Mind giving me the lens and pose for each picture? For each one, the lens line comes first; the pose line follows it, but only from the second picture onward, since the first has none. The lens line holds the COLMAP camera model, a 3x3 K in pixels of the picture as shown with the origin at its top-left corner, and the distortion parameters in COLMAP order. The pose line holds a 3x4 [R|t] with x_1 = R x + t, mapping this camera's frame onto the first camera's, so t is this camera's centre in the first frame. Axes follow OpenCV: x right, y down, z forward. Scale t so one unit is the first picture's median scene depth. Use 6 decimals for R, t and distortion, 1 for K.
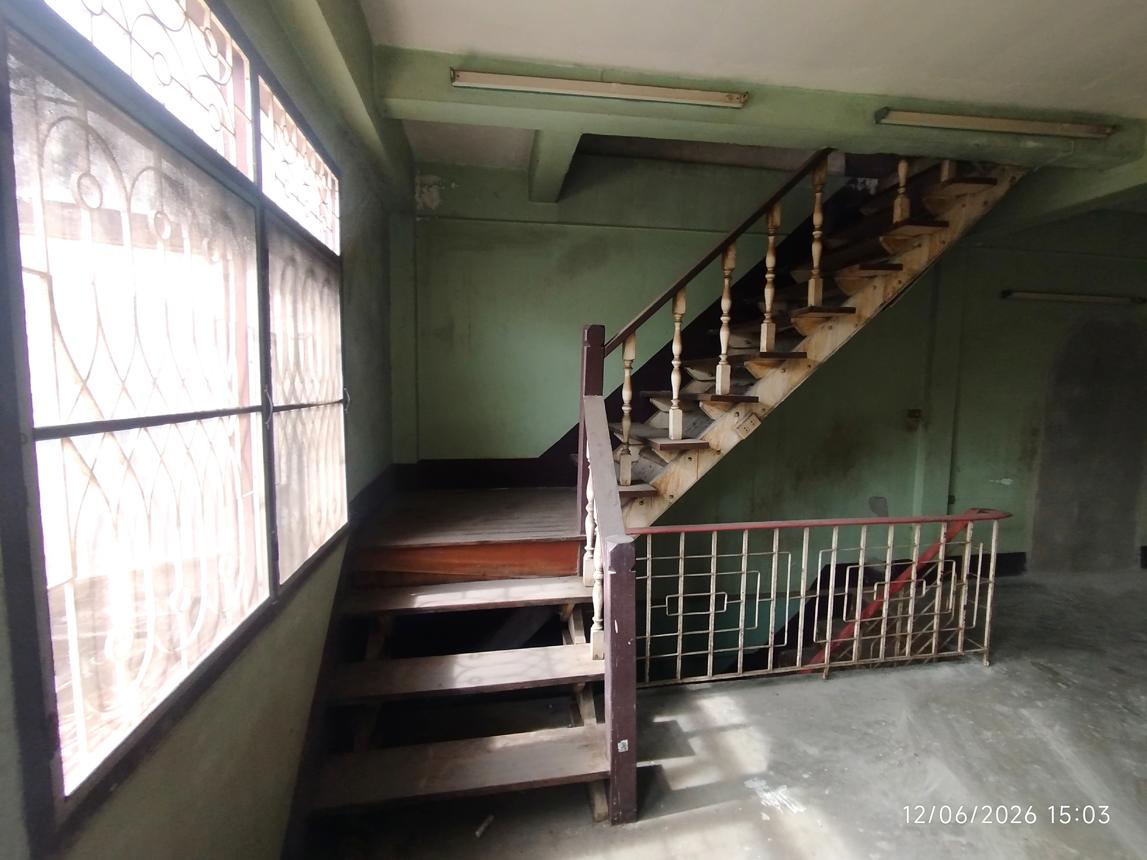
lens RADIAL K [[529.9, 0, 576.5], [0, 529.9, 428.3], [0, 0, 1]] dist [-0.000767, 0.004438]
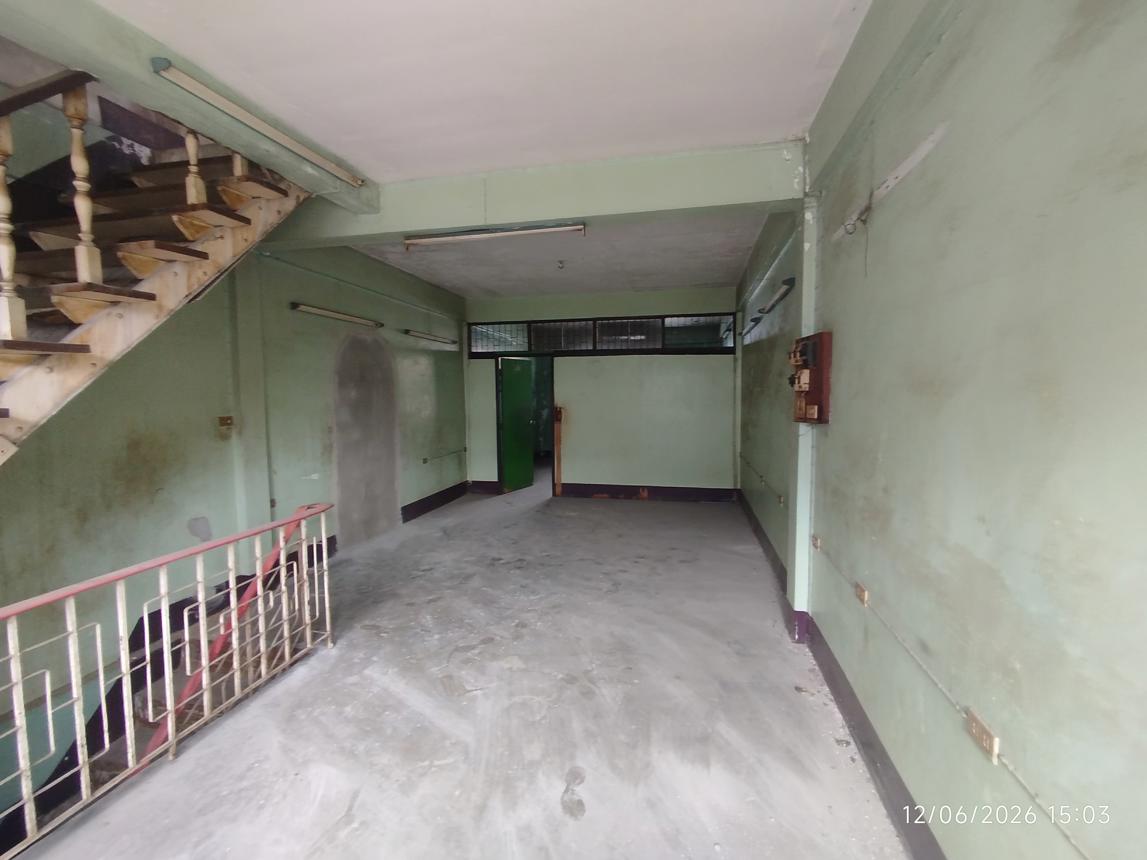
lens RADIAL K [[529.9, 0, 576.5], [0, 529.9, 428.3], [0, 0, 1]] dist [-0.000767, 0.004438]
pose [[0.368659, -0.080741, 0.926052, -0.005503], [0.096863, 0.994134, 0.048116, 0.000395], [-0.924504, 0.071962, 0.374317, 0.106524]]
